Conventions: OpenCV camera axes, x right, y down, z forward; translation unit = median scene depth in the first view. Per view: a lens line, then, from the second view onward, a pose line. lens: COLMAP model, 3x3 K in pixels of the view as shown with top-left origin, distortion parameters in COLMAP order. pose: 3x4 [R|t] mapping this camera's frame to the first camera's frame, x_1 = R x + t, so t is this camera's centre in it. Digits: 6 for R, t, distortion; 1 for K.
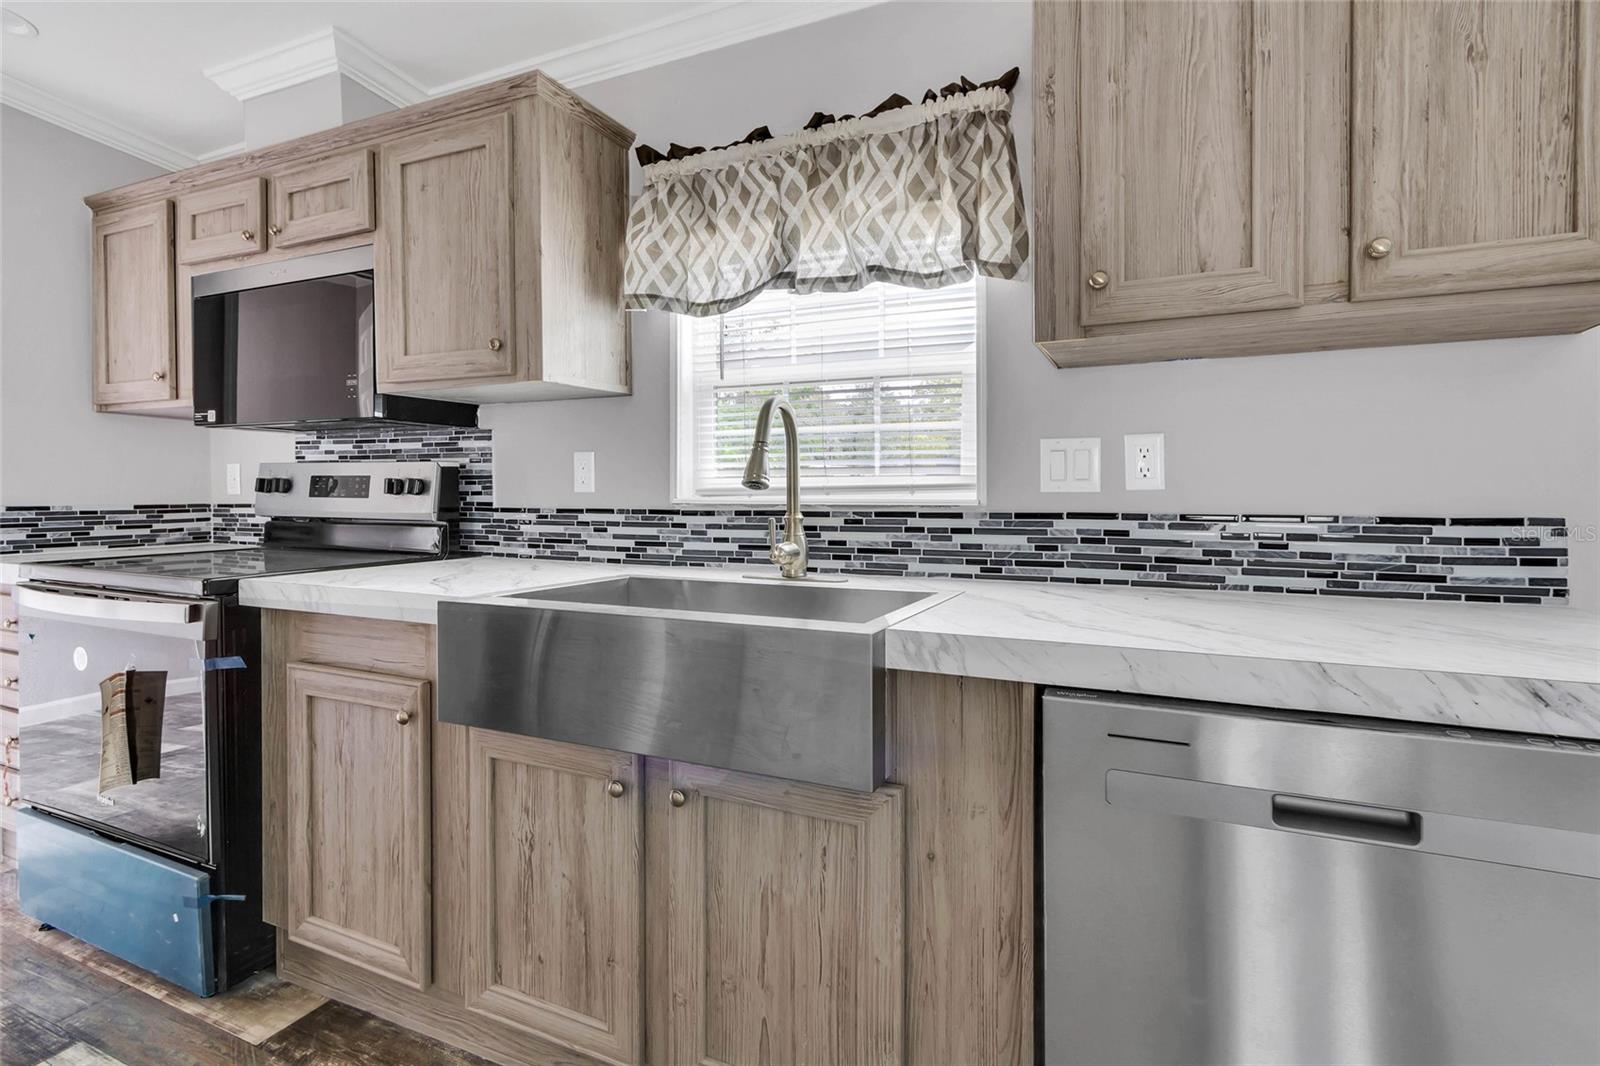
lens RADIAL K [[630.4, 0, 795.1], [0, 630.4, 487.6], [0, 0, 1]] dist [0.001386, -0.000079]
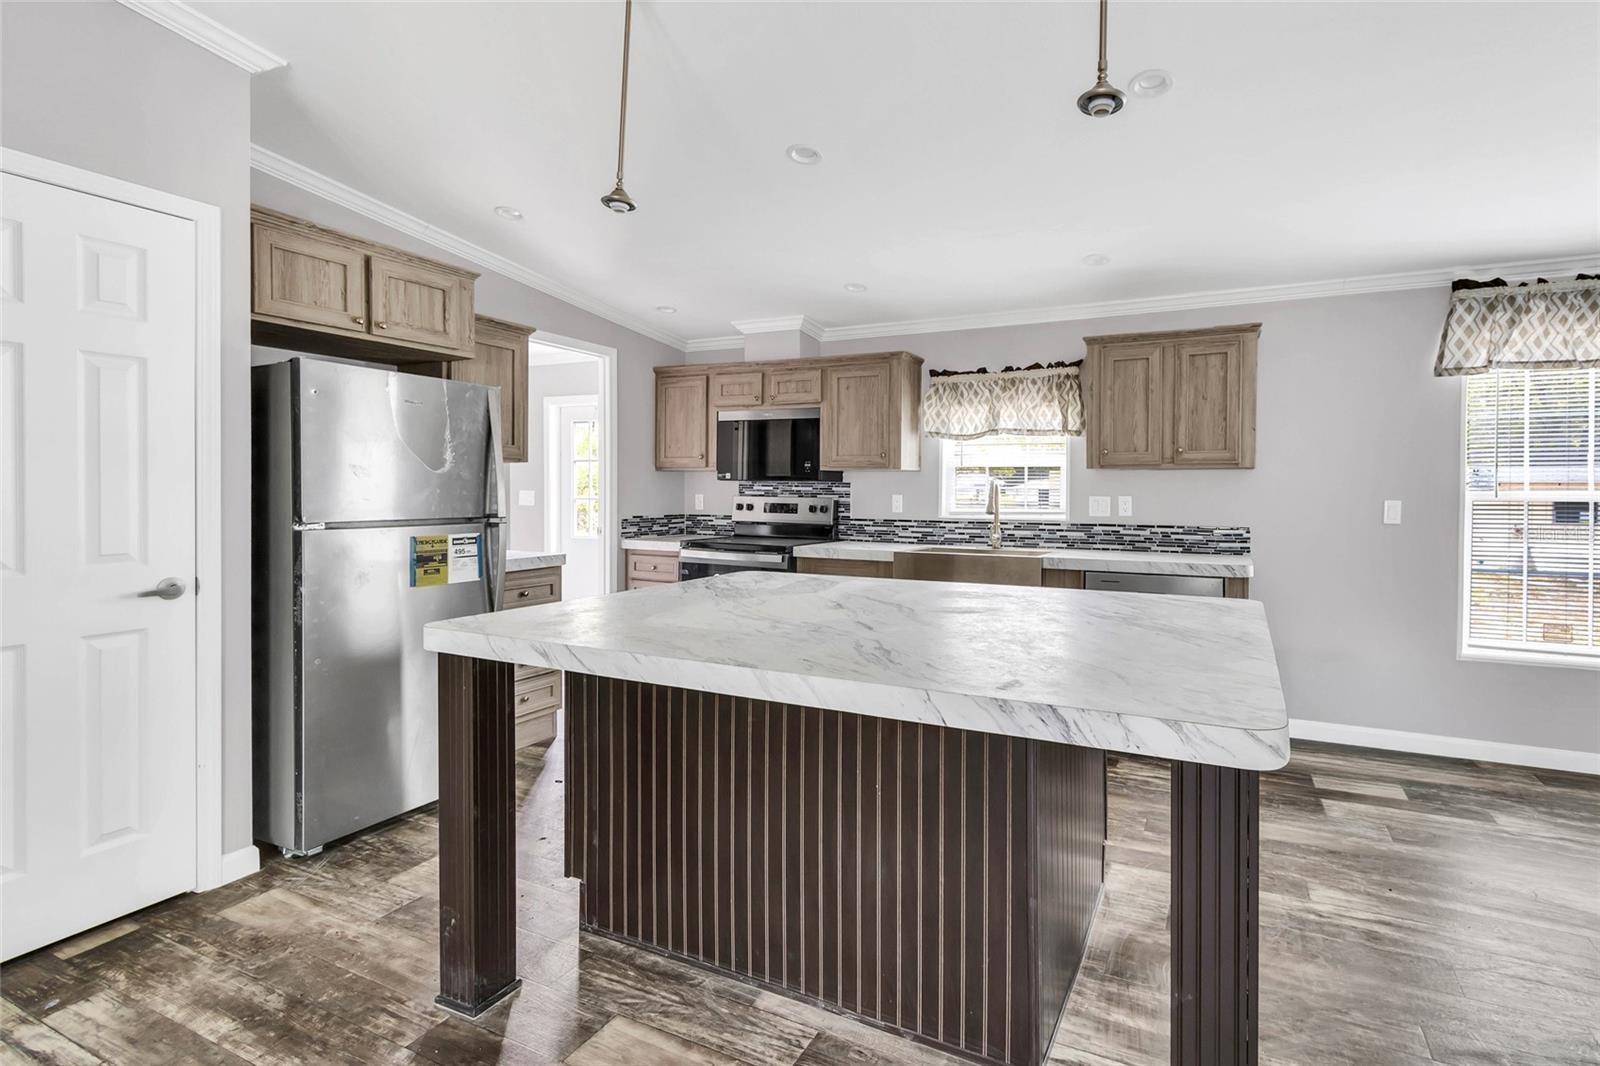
lens RADIAL K [[772.1, 0, 882.8], [0, 772.1, 496.0], [0, 0, 1]] dist [0.023071, -0.010862]
pose [[0.997280, 0.010998, -0.072879, -0.204484], [-0.010838, 0.999938, 0.002592, -0.063629], [0.072903, -0.001795, 0.997337, -1.917764]]
